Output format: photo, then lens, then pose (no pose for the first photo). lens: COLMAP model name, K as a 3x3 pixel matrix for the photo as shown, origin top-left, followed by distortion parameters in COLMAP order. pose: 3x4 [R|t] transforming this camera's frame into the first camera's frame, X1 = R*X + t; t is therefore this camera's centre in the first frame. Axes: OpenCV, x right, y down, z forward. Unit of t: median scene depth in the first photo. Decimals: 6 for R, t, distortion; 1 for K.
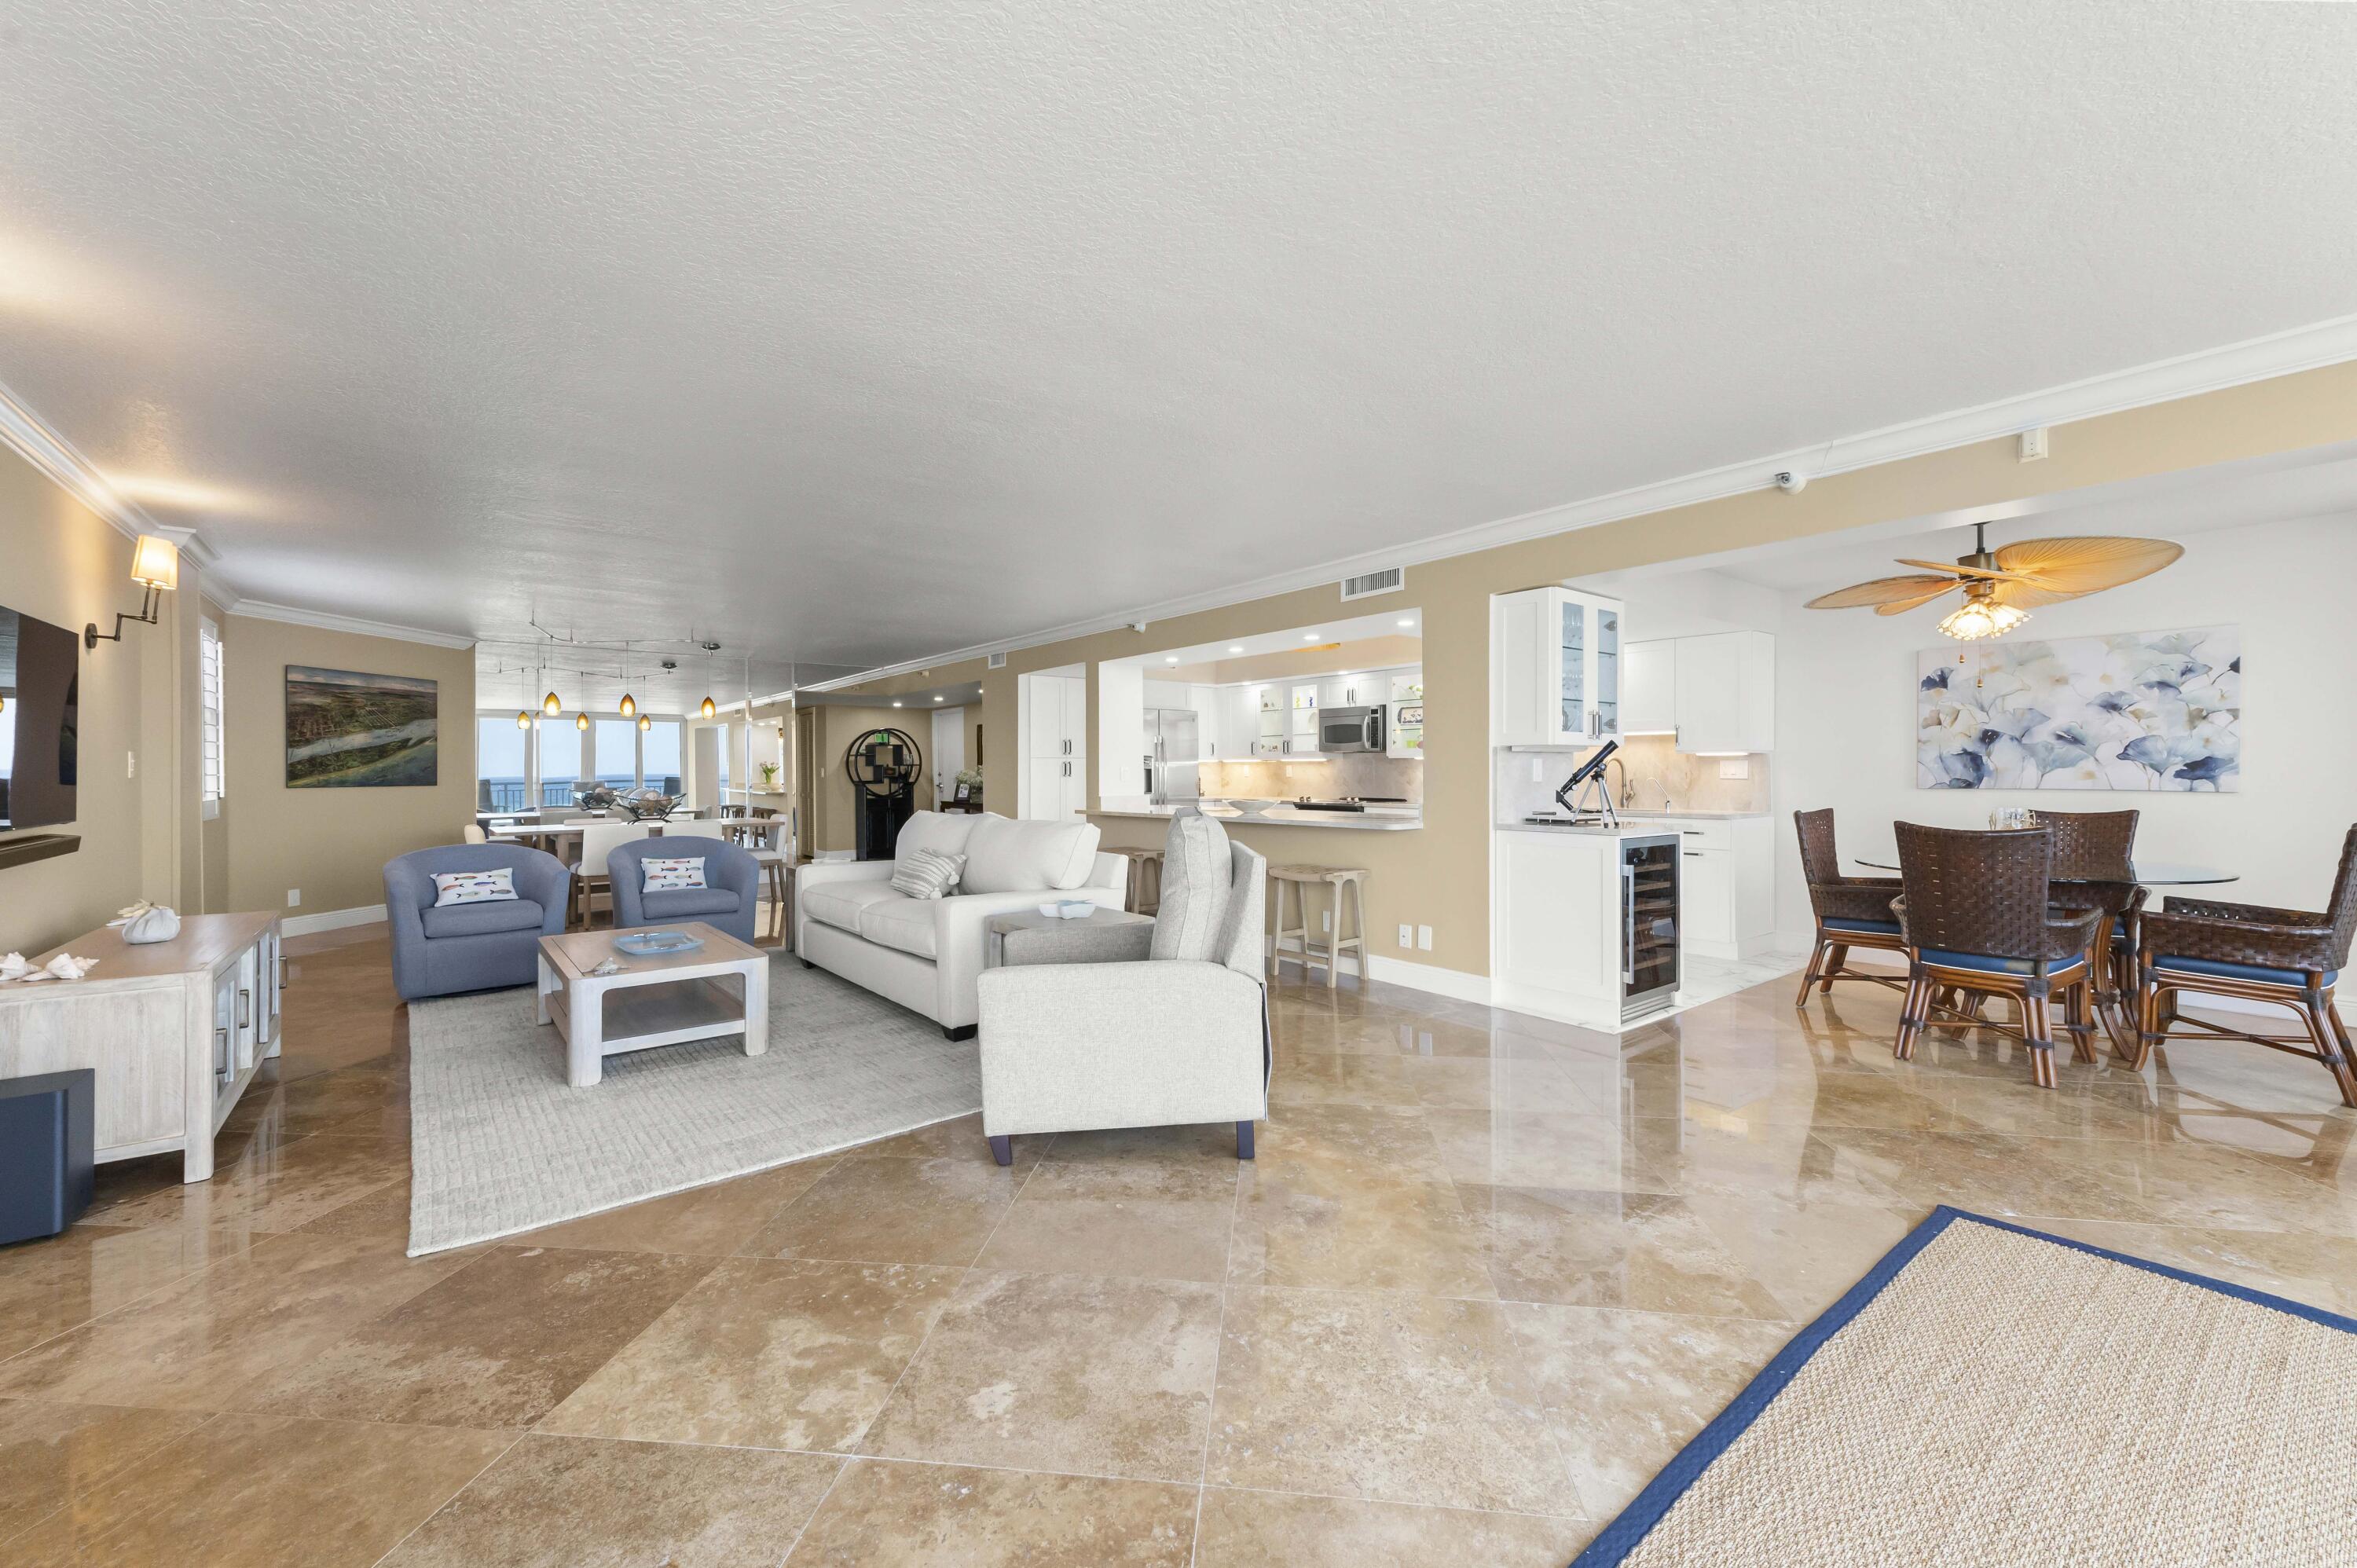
lens RADIAL K [[935.3, 0, 1166.1], [0, 935.3, 772.4], [0, 0, 1]] dist [0.021338, 0.000311]
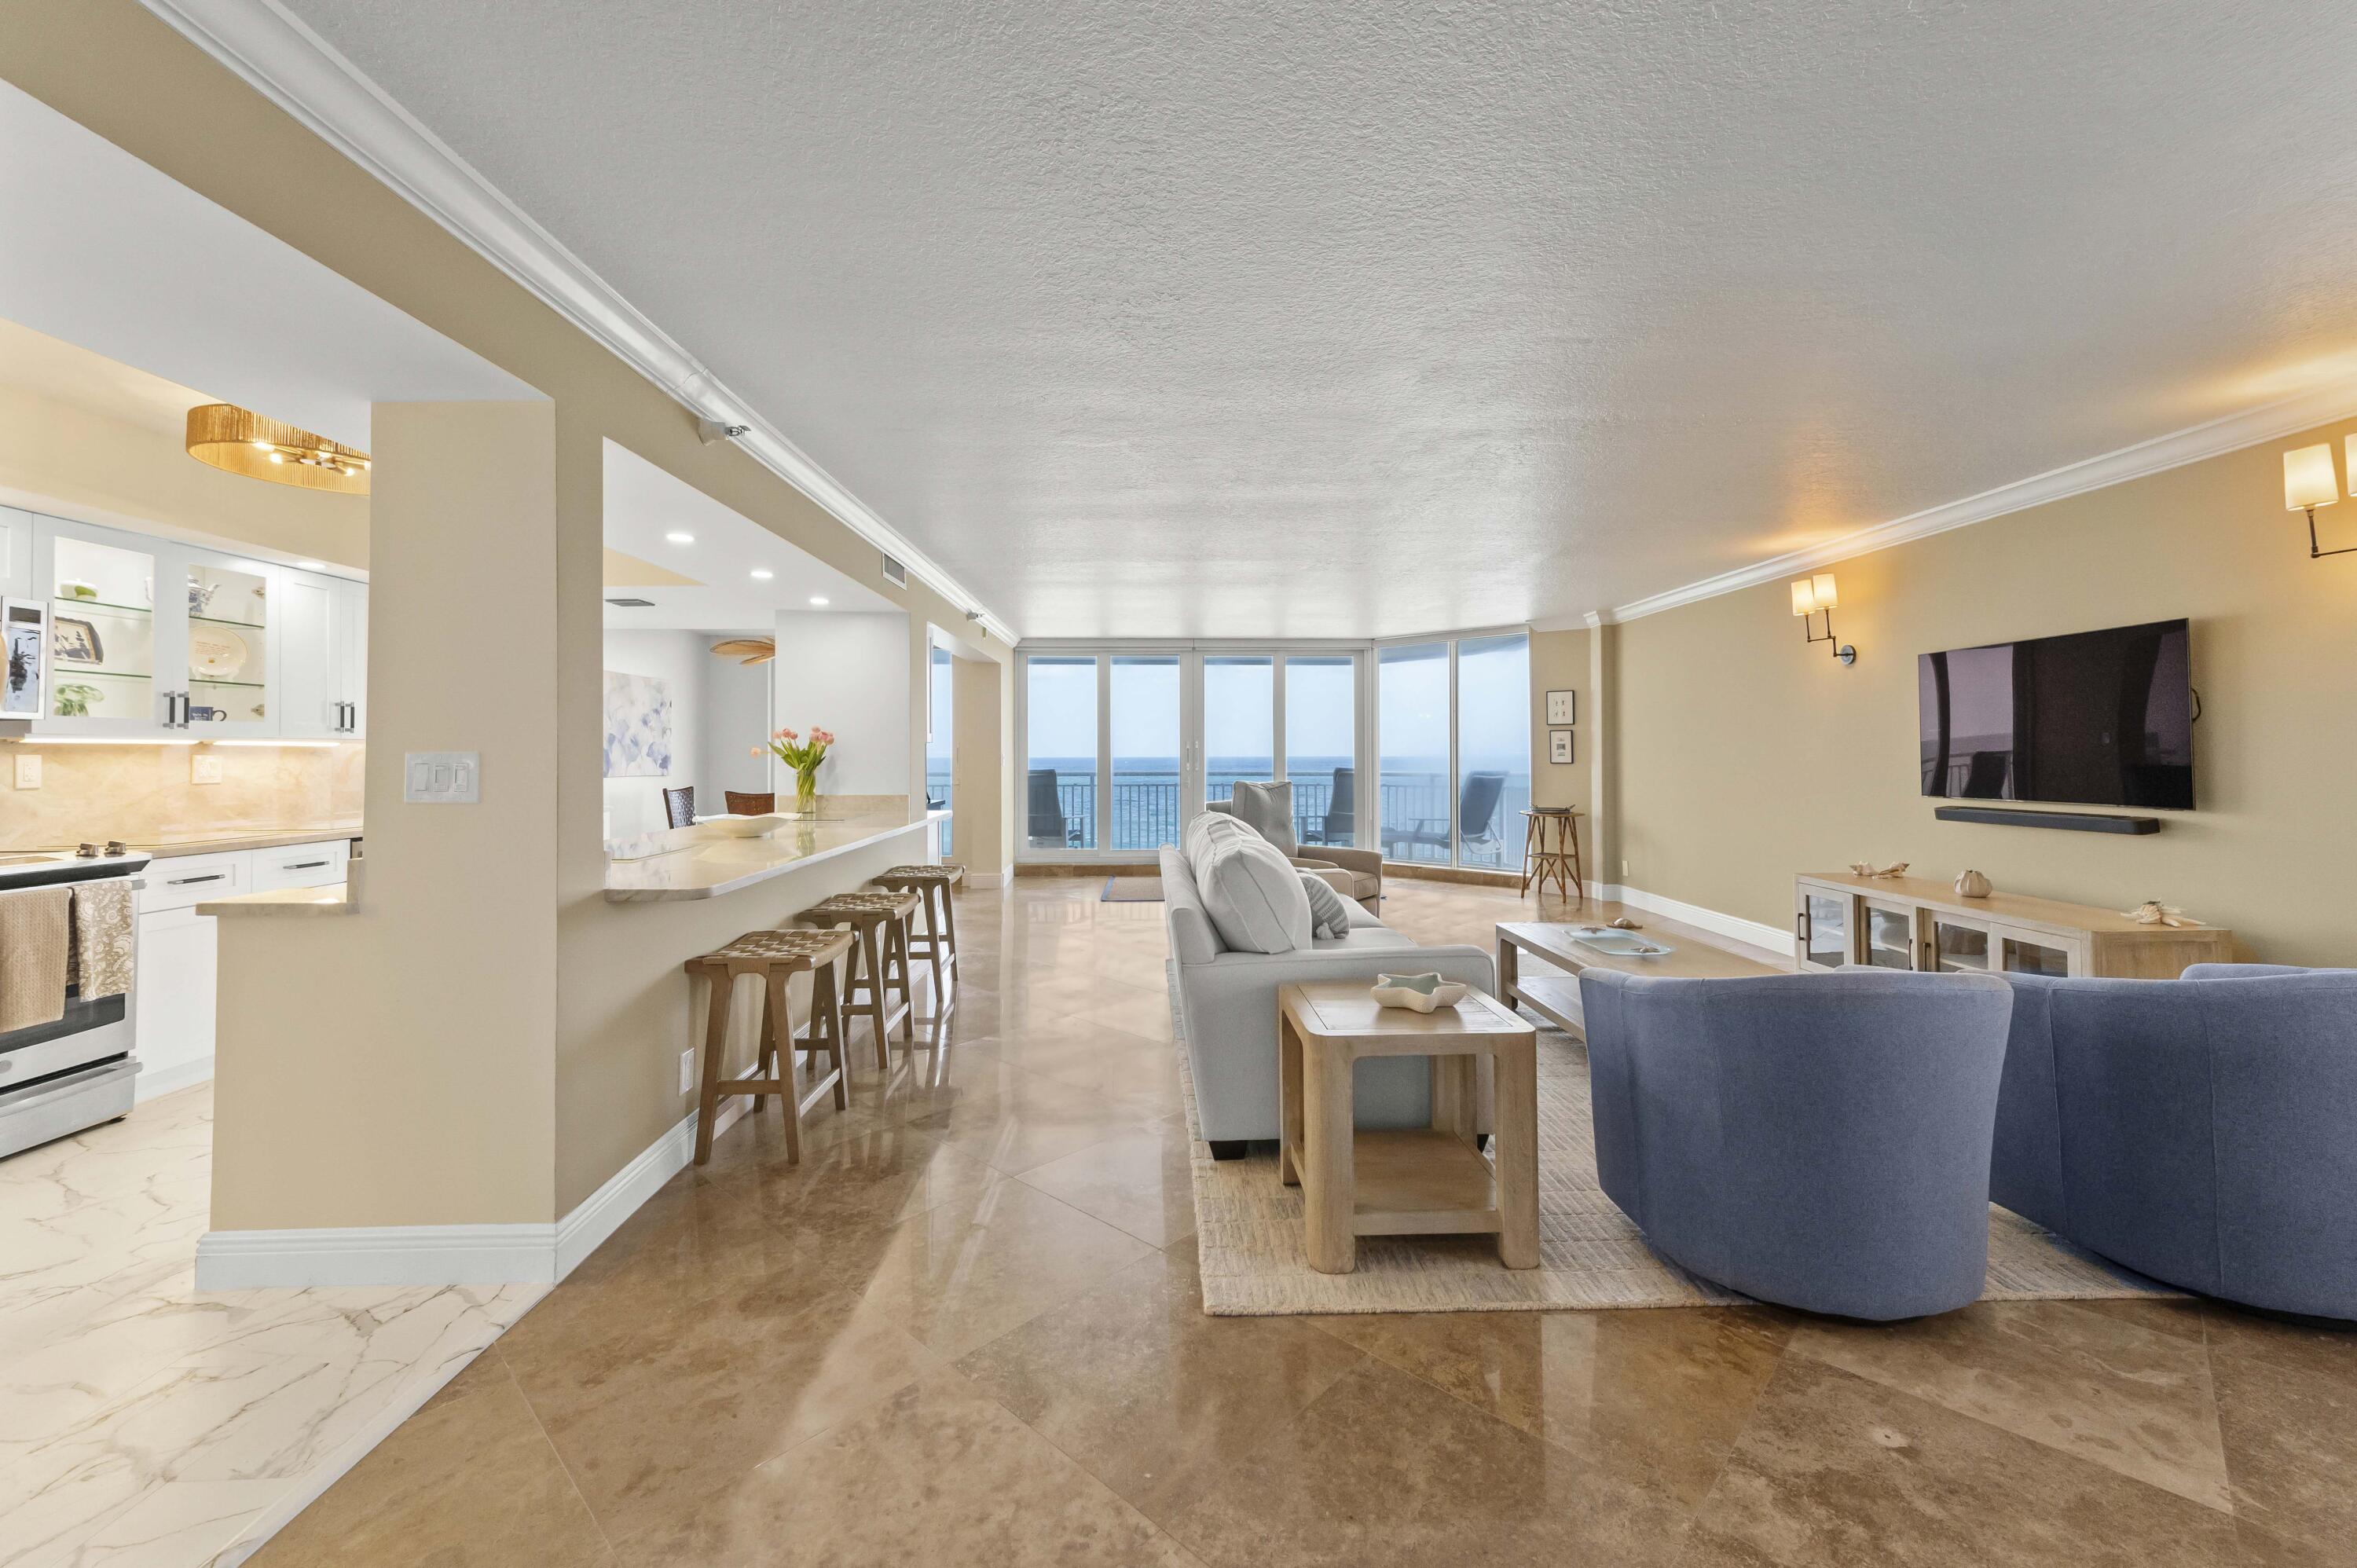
lens RADIAL K [[957.4, 0, 1169.7], [0, 957.4, 756.0], [0, 0, 1]] dist [0.016603, -0.000026]
pose [[-0.800853, 0.005195, 0.598838, -0.629548], [0.006874, 0.999976, 0.000518, -0.008260], [-0.598821, 0.004532, -0.800870, 1.696258]]
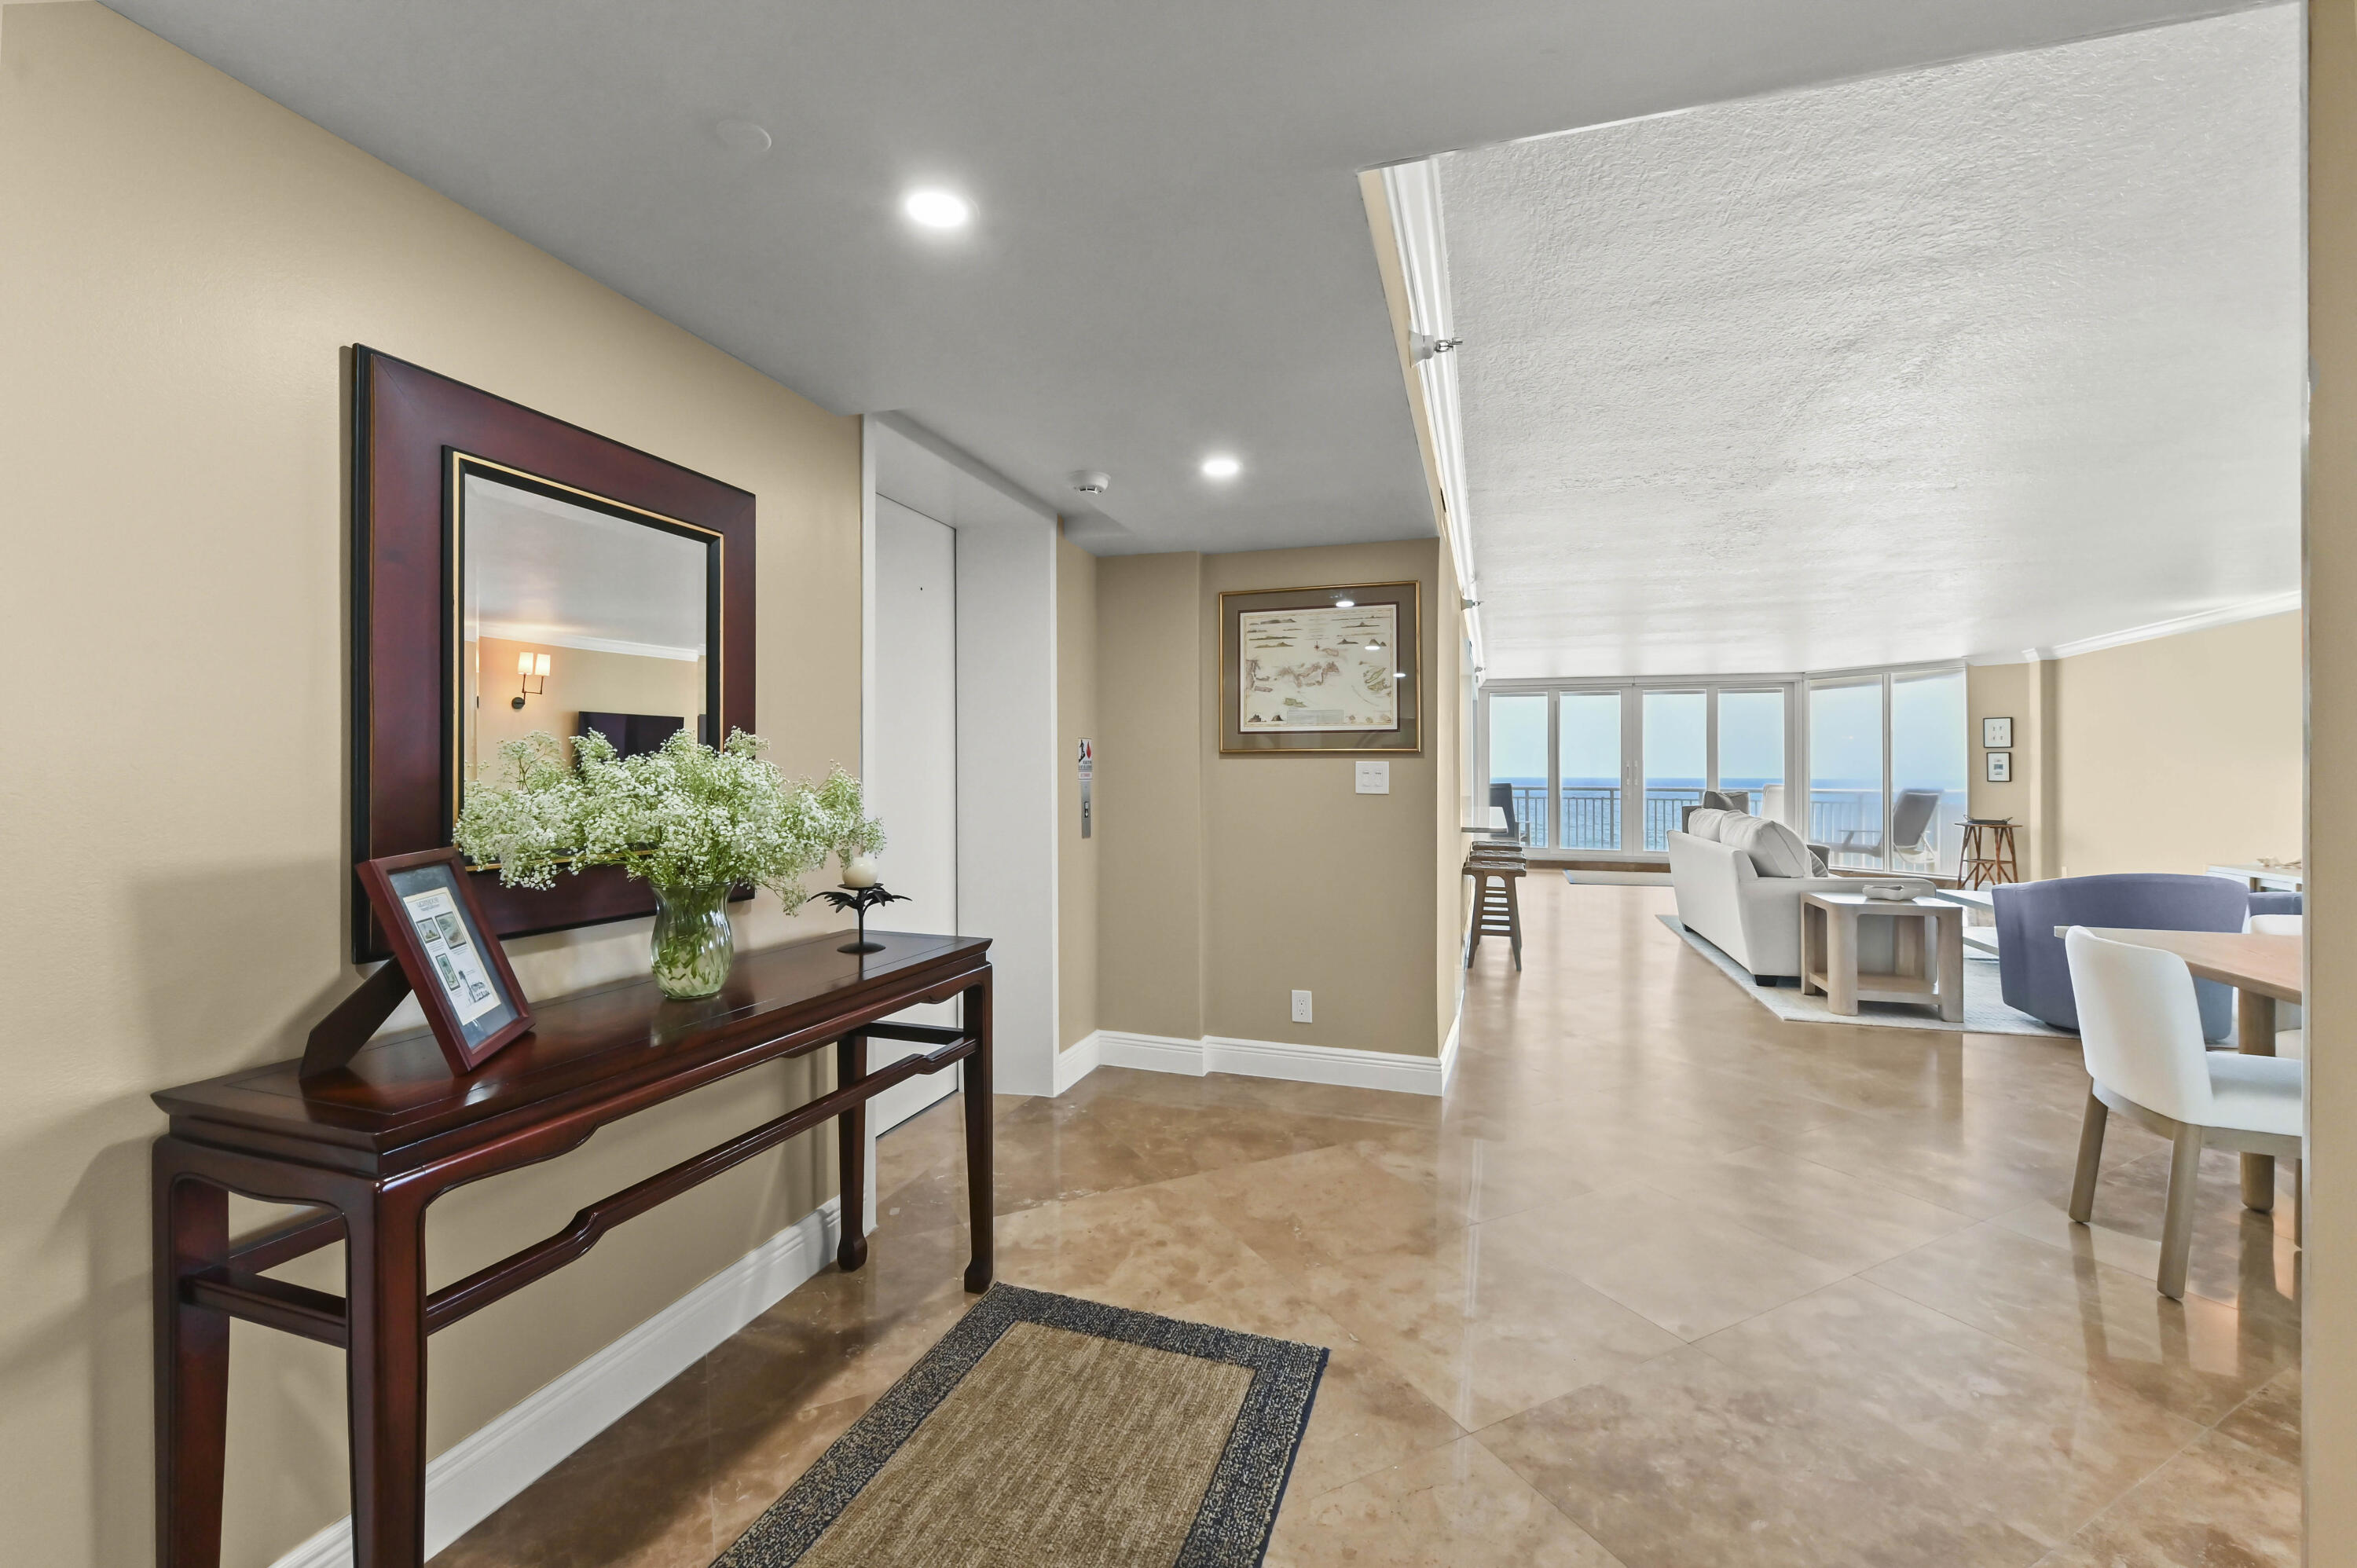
lens RADIAL K [[968.7, 0, 1220.4], [0, 968.7, 769.1], [0, 0, 1]] dist [0.014975, 0.000030]
pose [[-0.591115, 0.005323, 0.806570, -0.818216], [-0.000345, 0.999976, -0.006852, -0.000897], [-0.806587, -0.004328, -0.591099, 2.313326]]
